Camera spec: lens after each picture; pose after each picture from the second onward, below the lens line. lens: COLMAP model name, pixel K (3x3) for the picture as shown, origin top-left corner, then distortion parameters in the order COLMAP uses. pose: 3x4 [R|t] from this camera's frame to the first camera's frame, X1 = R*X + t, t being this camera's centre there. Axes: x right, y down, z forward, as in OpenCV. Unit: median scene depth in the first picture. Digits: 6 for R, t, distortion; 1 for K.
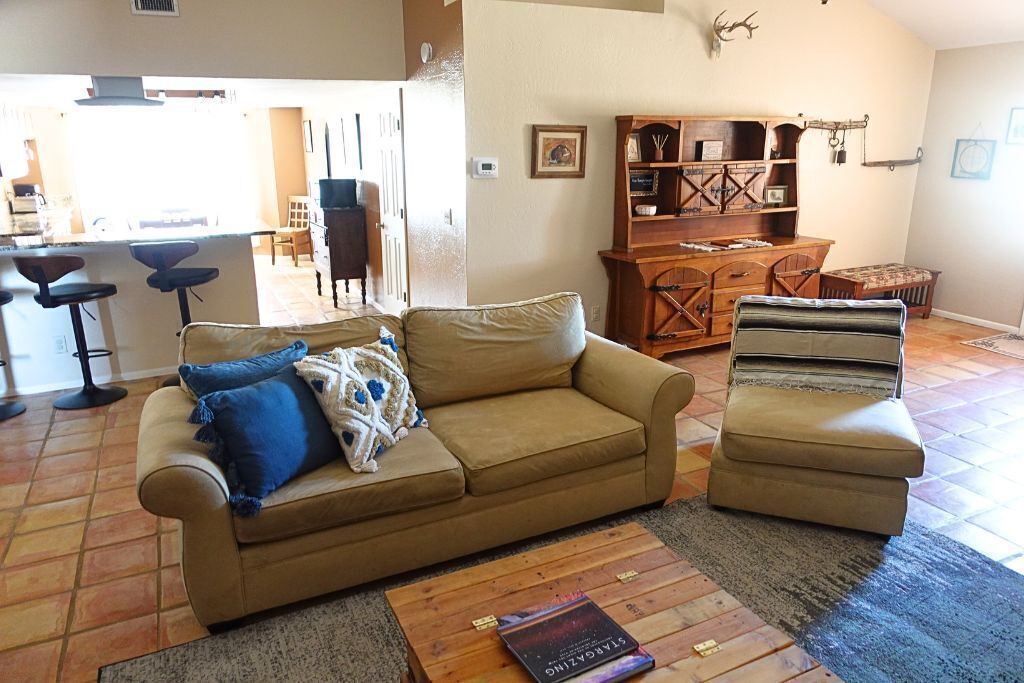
lens RADIAL K [[708.8, 0, 508.4], [0, 708.8, 339.6], [0, 0, 1]] dist [0.000958, -0.000351]
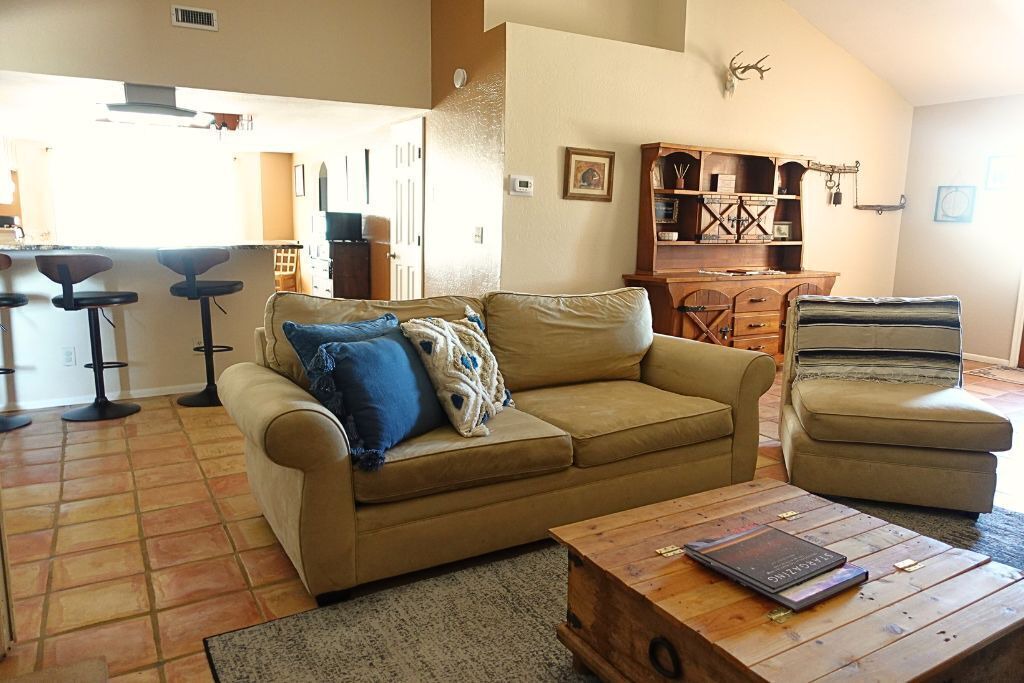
lens RADIAL K [[708.8, 0, 510.9], [0, 708.8, 336.6], [0, 0, 1]] dist [0.000958, -0.000351]
pose [[0.996800, 0.012213, 0.079001, -0.129489], [-0.003410, 0.993858, -0.110613, 0.088417], [-0.079867, 0.109990, 0.990719, 0.018495]]
